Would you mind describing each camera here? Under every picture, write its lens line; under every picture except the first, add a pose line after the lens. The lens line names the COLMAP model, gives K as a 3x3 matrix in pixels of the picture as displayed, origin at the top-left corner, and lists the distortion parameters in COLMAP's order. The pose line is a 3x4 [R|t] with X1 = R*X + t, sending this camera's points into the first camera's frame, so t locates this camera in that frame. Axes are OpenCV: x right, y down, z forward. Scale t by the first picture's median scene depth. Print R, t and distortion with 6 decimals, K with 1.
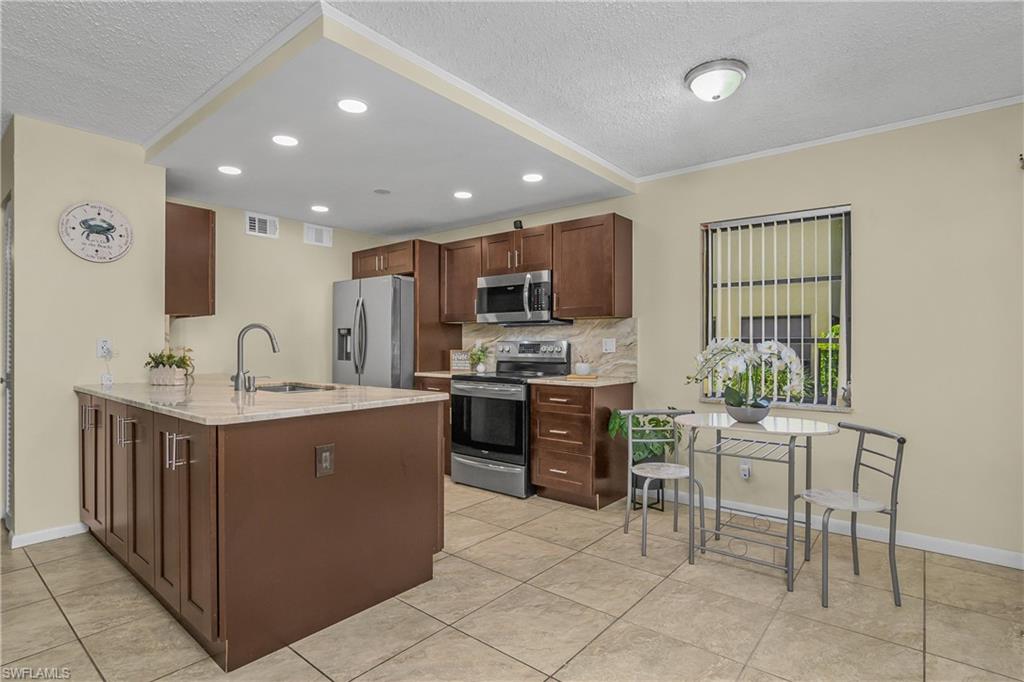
lens RADIAL K [[532.7, 0, 512.0], [0, 532.7, 341.0], [0, 0, 1]] dist [0.007420, 0.000242]
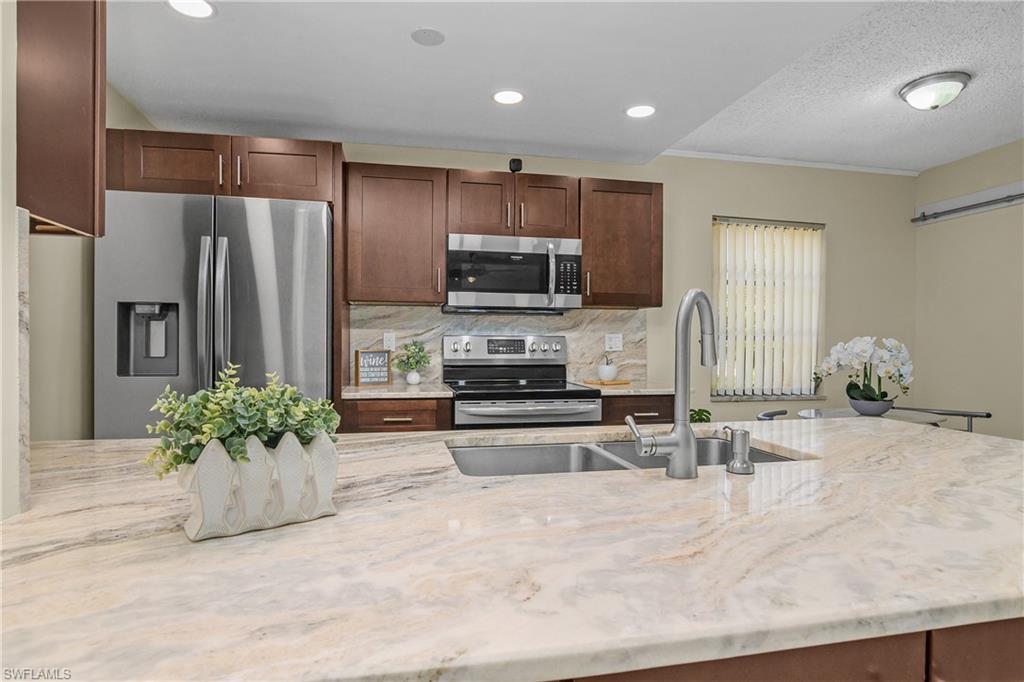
lens RADIAL K [[557.7, 0, 512.0], [0, 557.7, 341.0], [0, 0, 1]] dist [-0.005940, -0.000727]
pose [[0.615531, 0.000381, 0.788113, -0.561328], [-0.010489, 0.999915, 0.007708, 0.001339], [-0.788043, -0.013012, 0.615482, 0.568752]]
